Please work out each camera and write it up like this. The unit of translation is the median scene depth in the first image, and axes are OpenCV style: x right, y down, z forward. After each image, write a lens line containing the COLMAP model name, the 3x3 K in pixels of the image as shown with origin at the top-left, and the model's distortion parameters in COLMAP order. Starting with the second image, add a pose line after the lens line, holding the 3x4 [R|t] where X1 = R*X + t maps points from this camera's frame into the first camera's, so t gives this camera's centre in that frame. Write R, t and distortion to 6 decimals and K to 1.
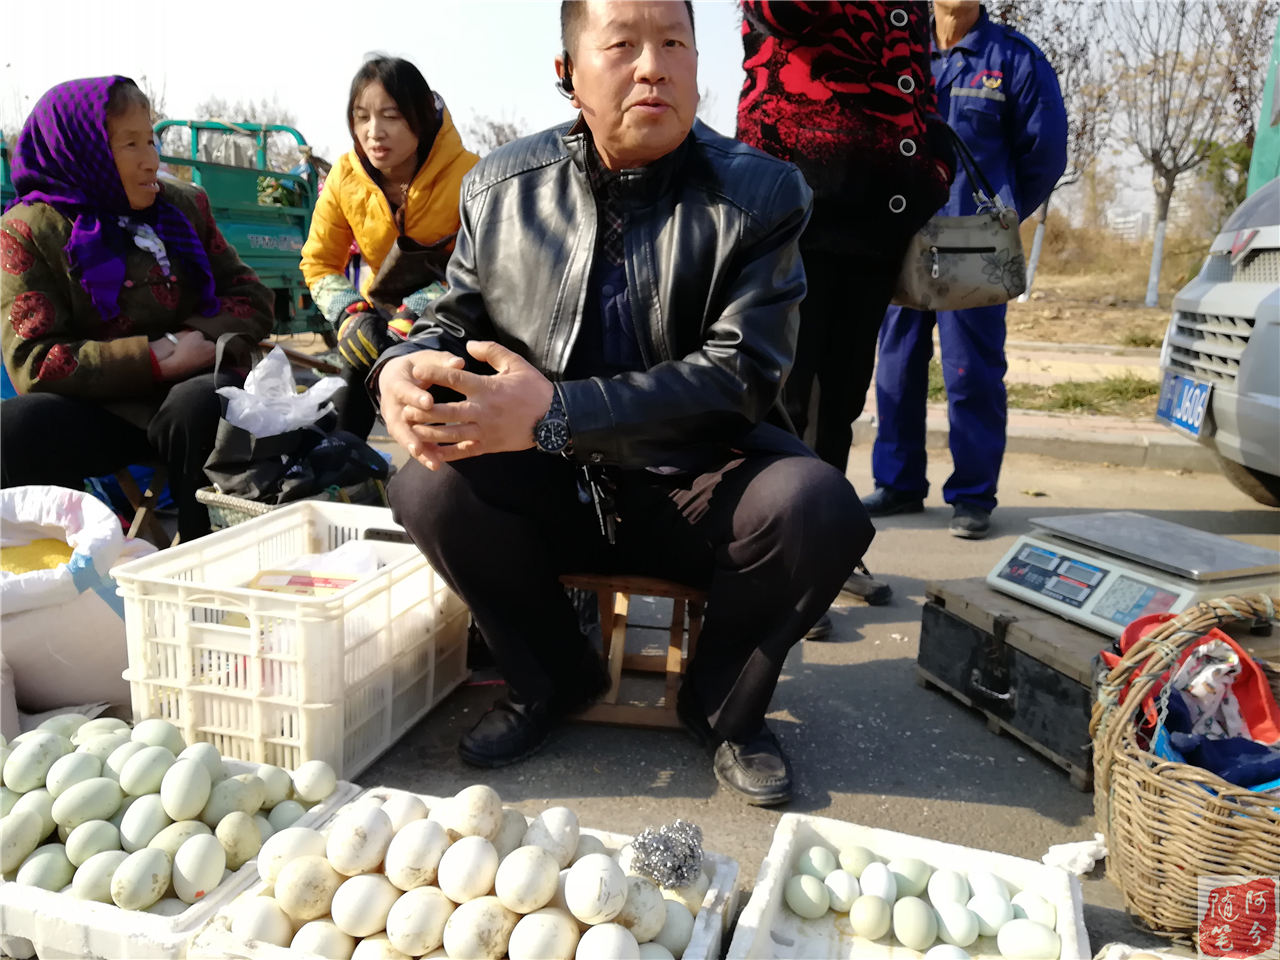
lens RADIAL K [[1040.9, 0, 640.0], [0, 1040.9, 480.0], [0, 0, 1]] dist [-0.037790, 0.079242]
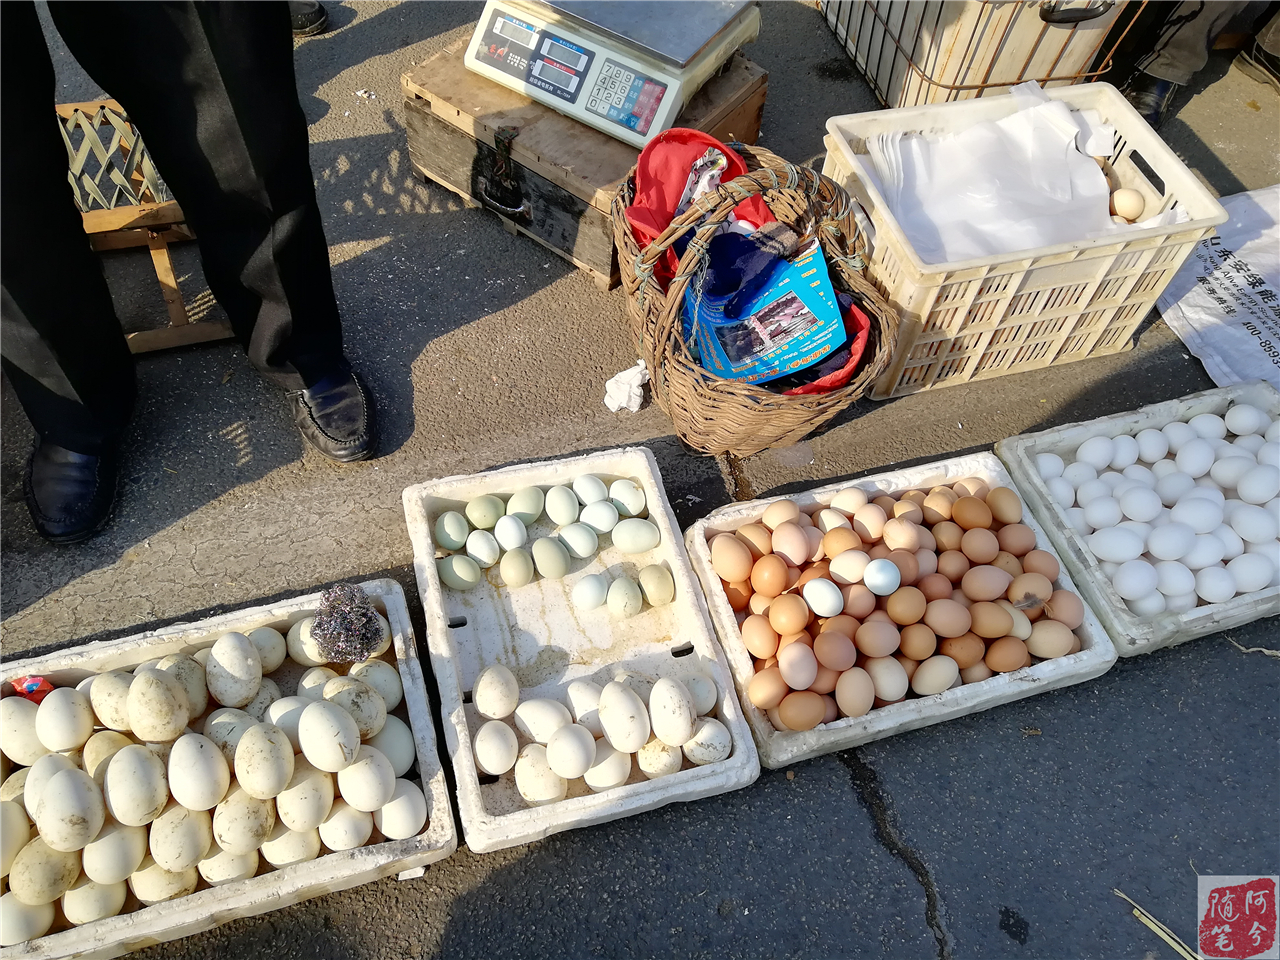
lens RADIAL K [[1047.1, 0, 640.0], [0, 1047.1, 480.0], [0, 0, 1]] dist [-0.017065, 0.049894]
pose [[0.826750, -0.444781, 0.344461, -0.021474], [0.069923, 0.688796, 0.721575, -0.401946], [-0.558207, -0.572477, 0.600563, 0.211541]]
